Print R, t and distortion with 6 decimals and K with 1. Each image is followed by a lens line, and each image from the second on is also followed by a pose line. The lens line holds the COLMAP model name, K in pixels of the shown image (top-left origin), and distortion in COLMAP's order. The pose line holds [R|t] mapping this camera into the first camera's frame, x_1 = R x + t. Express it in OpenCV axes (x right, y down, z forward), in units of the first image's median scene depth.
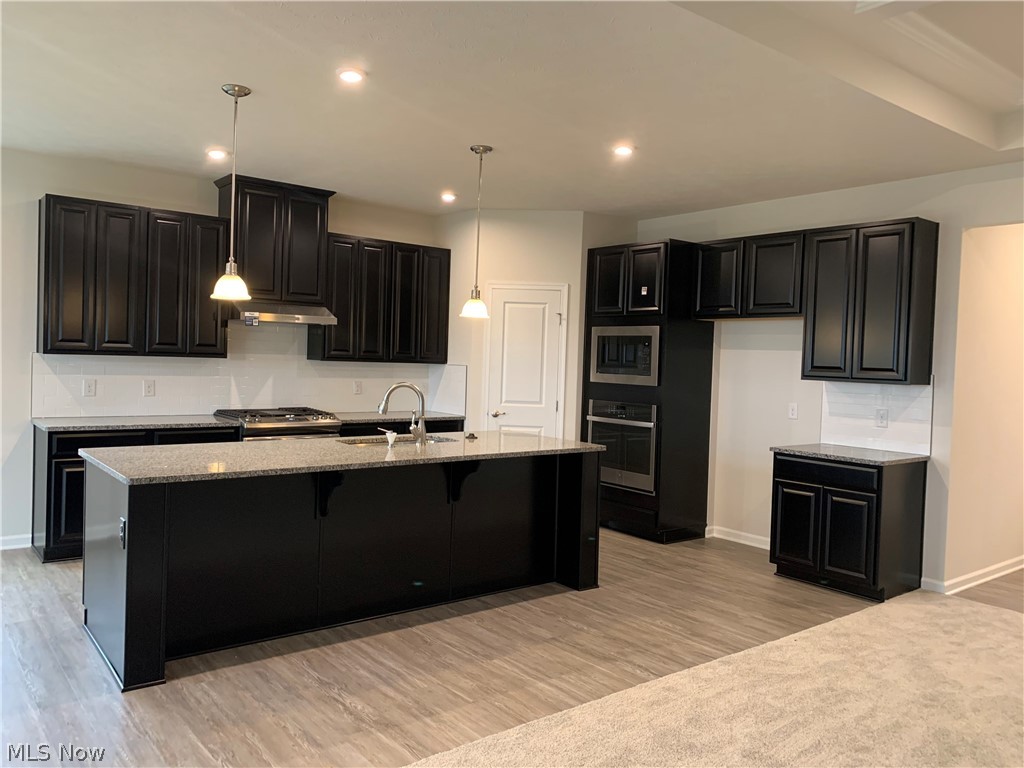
lens RADIAL K [[780.9, 0, 512.6], [0, 780.9, 379.3], [0, 0, 1]] dist [0.042444, -0.053333]
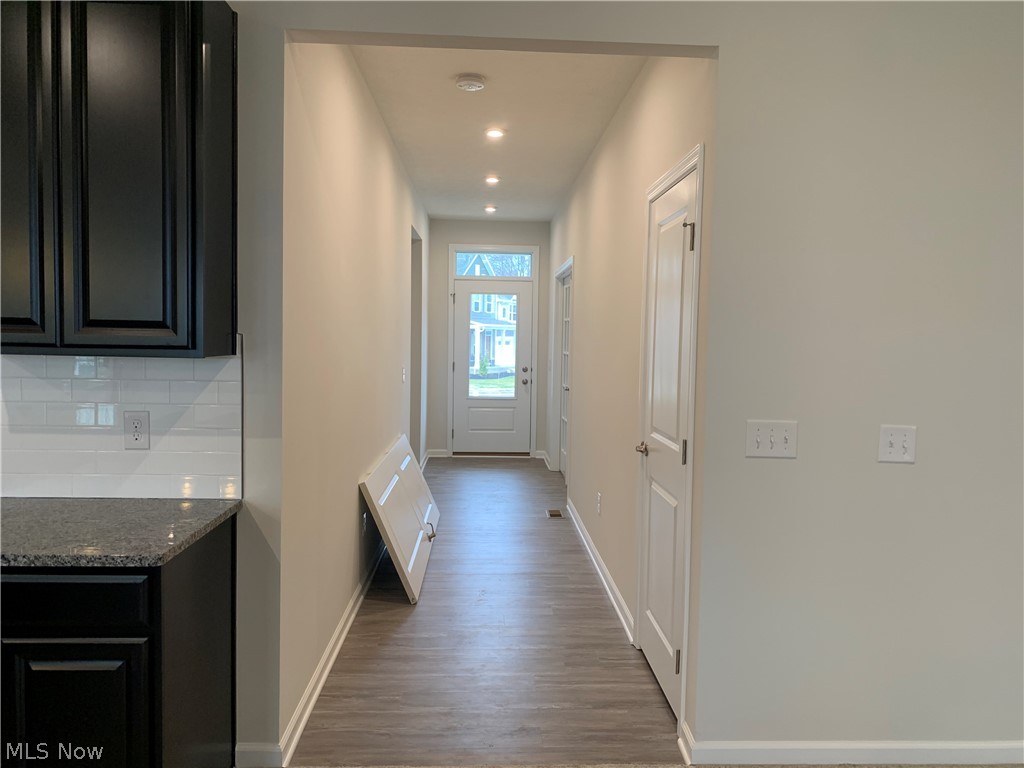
lens RADIAL K [[780.9, 0, 522.8], [0, 780.9, 381.6], [0, 0, 1]] dist [0.042444, -0.053333]
pose [[0.585133, -0.068306, 0.808055, 0.245311], [0.019806, 0.997353, 0.069966, -0.006892], [-0.810695, -0.024935, 0.584937, 0.580558]]
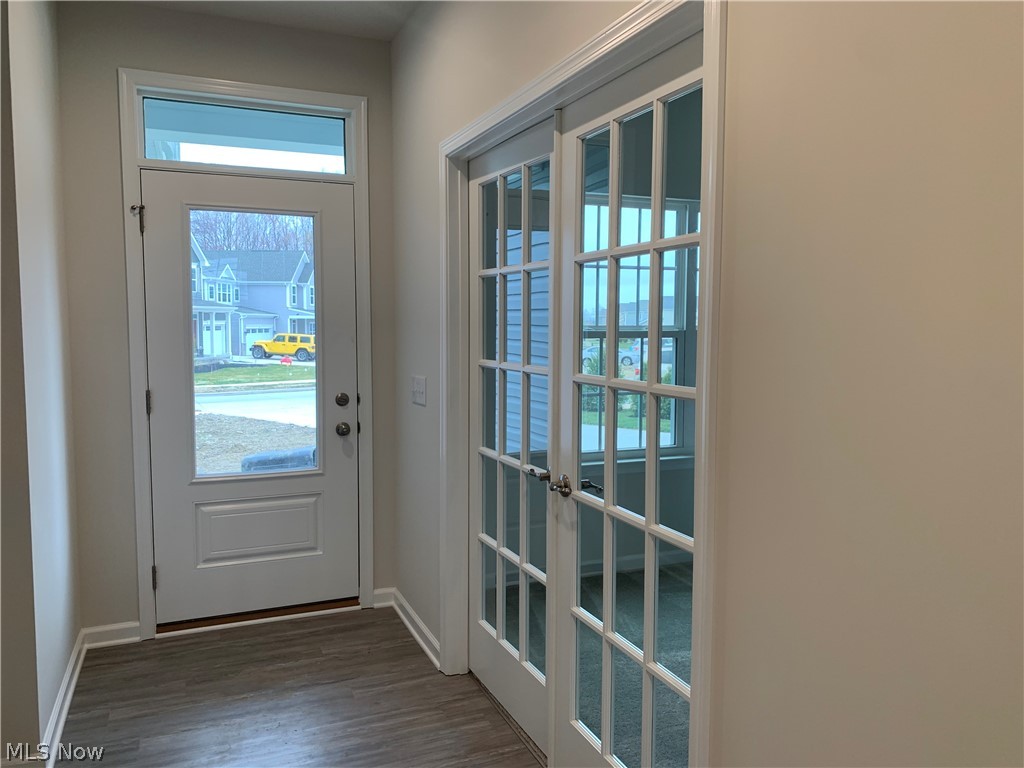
lens RADIAL K [[780.9, 0, 512.5], [0, 780.9, 379.6], [0, 0, 1]] dist [0.042444, -0.053333]
pose [[0.275199, -0.102952, 0.955859, 1.036479], [0.029041, 0.994686, 0.098773, 0.004104], [-0.960949, 0.000577, 0.276726, 1.263433]]
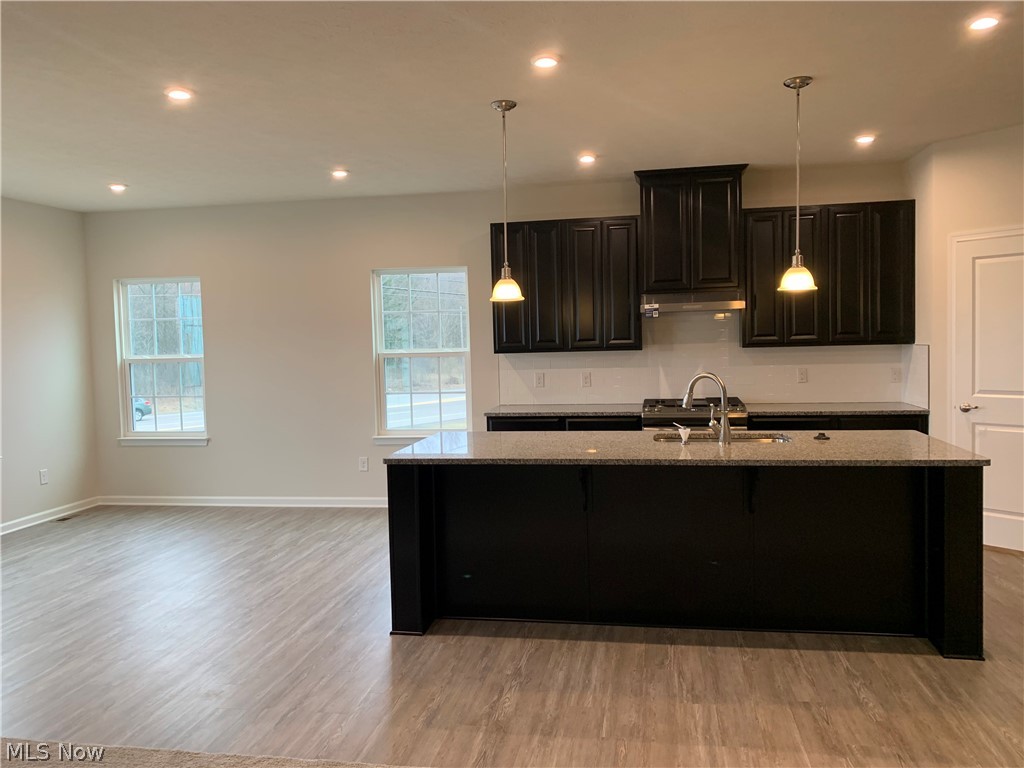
lens RADIAL K [[780.9, 0, 522.2], [0, 780.9, 380.5], [0, 0, 1]] dist [0.042444, -0.053333]
pose [[0.664664, -0.010606, -0.747067, 0.363052], [0.027360, 0.999574, 0.010151, -0.001810], [0.746641, -0.027187, 0.664671, 0.232669]]
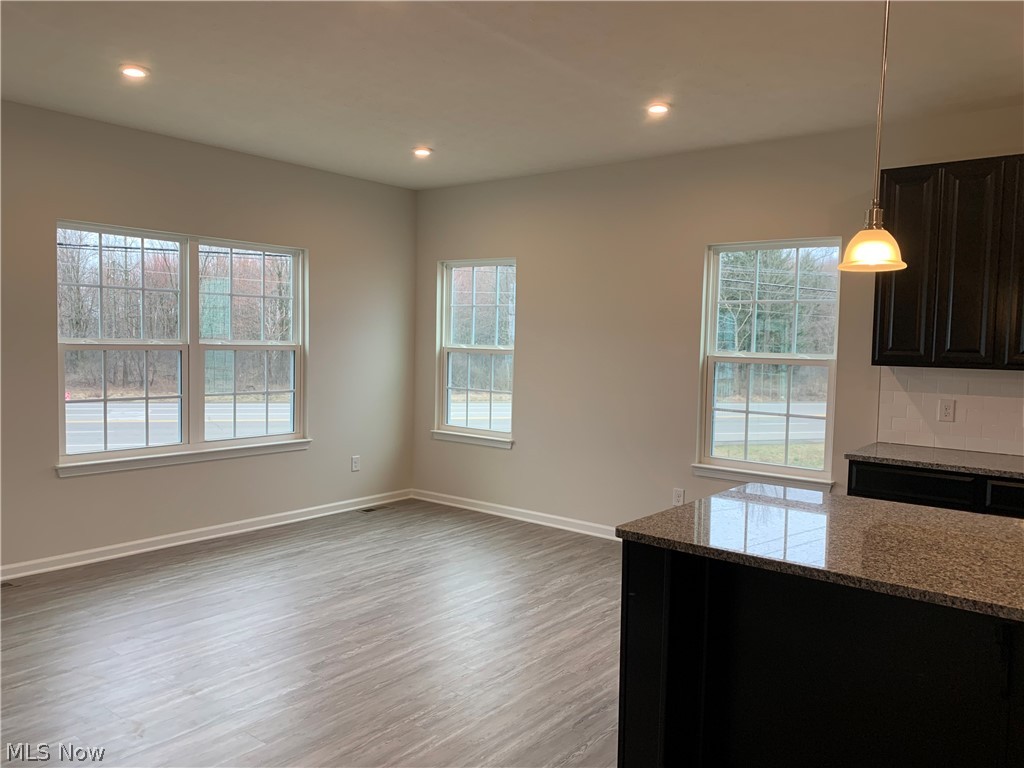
lens RADIAL K [[780.9, 0, 519.8], [0, 780.9, 382.1], [0, 0, 1]] dist [0.042444, -0.053333]
pose [[0.225901, 0.023990, -0.973855, 0.128670], [-0.044025, 0.998927, 0.014395, -0.011077], [0.973155, 0.039623, 0.226715, 0.479952]]
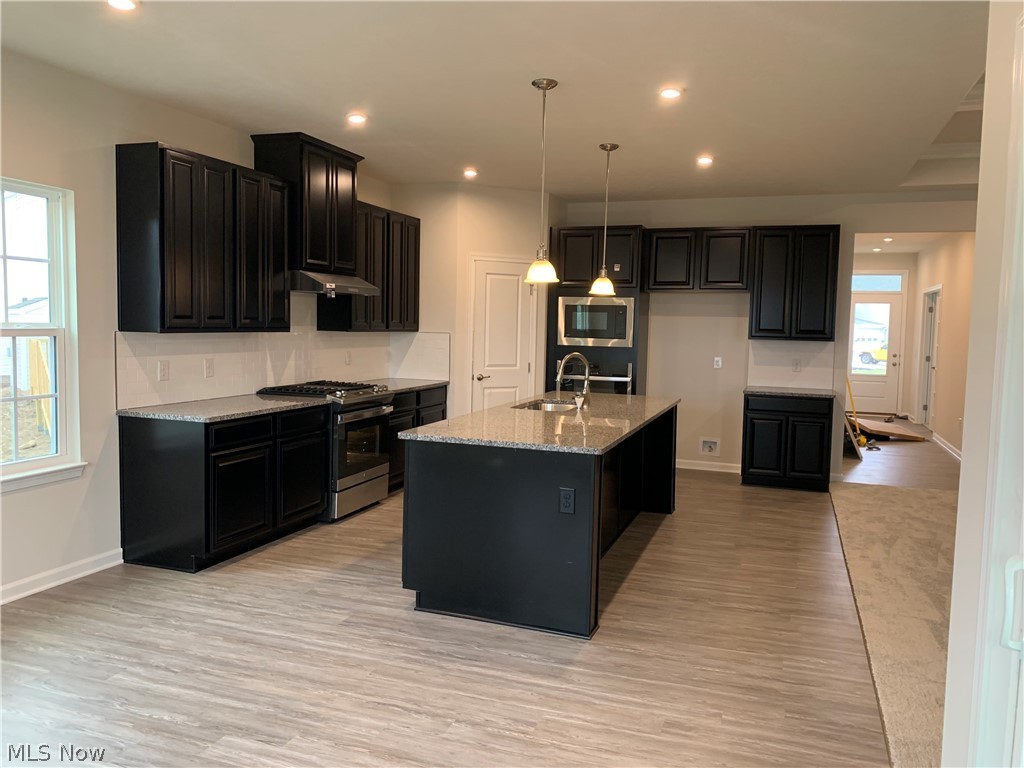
lens RADIAL K [[780.9, 0, 513.5], [0, 780.9, 376.0], [0, 0, 1]] dist [0.042444, -0.053333]
pose [[0.846548, -0.051706, 0.529796, -0.761392], [0.022402, 0.997850, 0.061590, -0.031417], [-0.531841, -0.040271, 0.845886, 0.085387]]
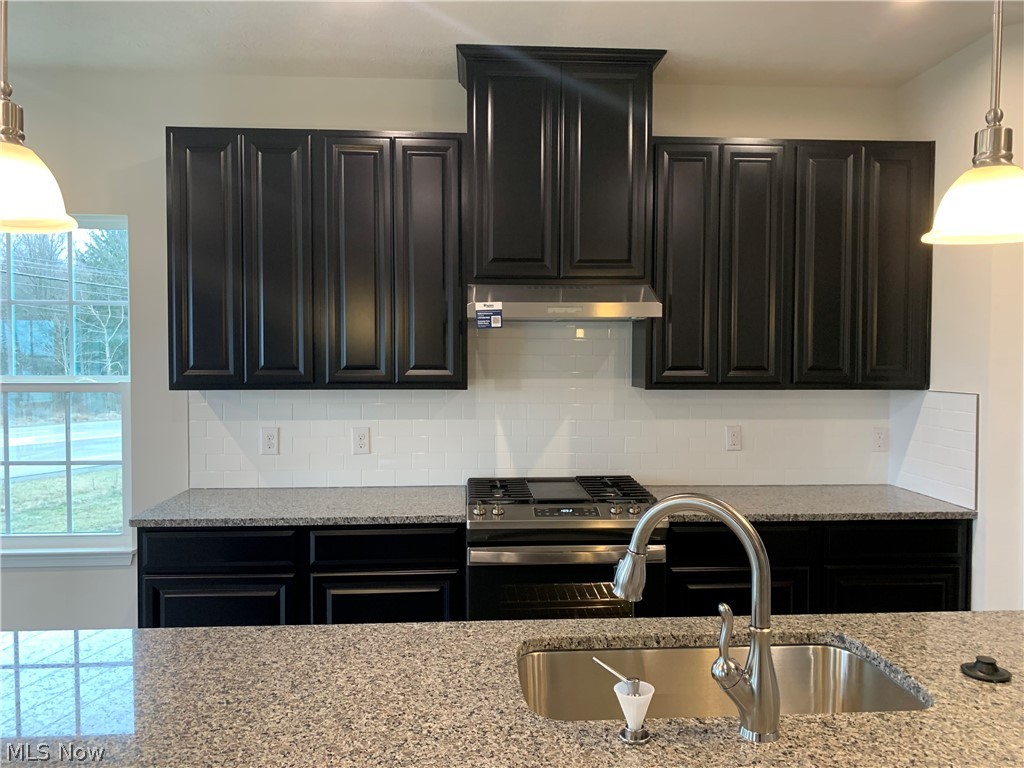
lens RADIAL K [[780.9, 0, 519.9], [0, 780.9, 384.0], [0, 0, 1]] dist [0.042444, -0.053333]
pose [[0.825283, -0.011764, -0.564597, -0.029813], [0.009186, 0.999930, -0.007408, -0.031785], [0.564645, 0.000927, 0.825334, 0.684488]]
